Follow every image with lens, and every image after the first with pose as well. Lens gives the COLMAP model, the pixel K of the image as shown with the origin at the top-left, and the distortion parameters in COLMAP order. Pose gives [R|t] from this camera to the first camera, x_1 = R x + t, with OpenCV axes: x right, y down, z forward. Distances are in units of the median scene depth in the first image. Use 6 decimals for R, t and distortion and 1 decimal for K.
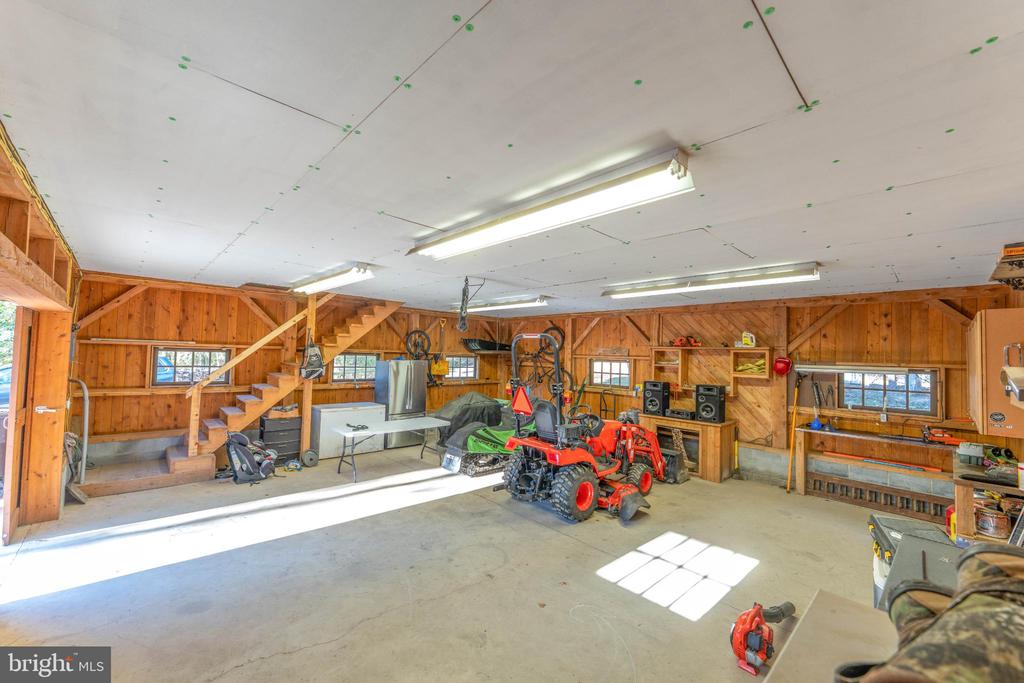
lens RADIAL K [[412.6, 0, 507.4], [0, 412.6, 341.9], [0, 0, 1]] dist [-0.002289, -0.000036]
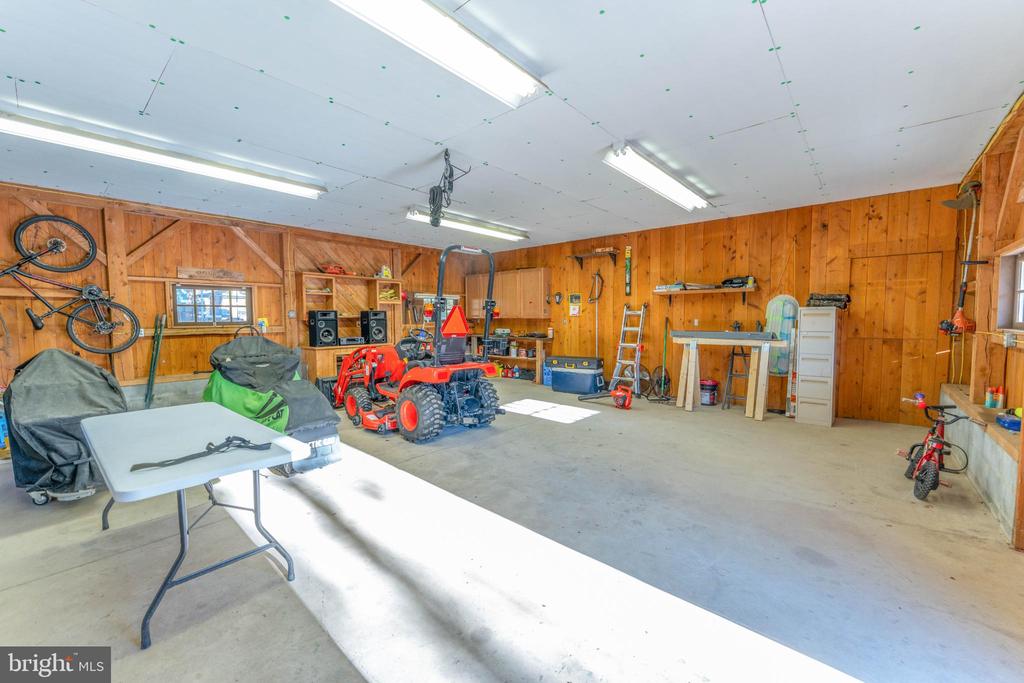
lens RADIAL K [[412.6, 0, 507.1], [0, 412.6, 340.0], [0, 0, 1]] dist [-0.002289, -0.000036]
pose [[-0.102859, -0.083263, 0.991205, -0.831181], [-0.028516, 0.996328, 0.080734, 0.105486], [-0.994287, -0.019961, -0.104856, 0.961230]]
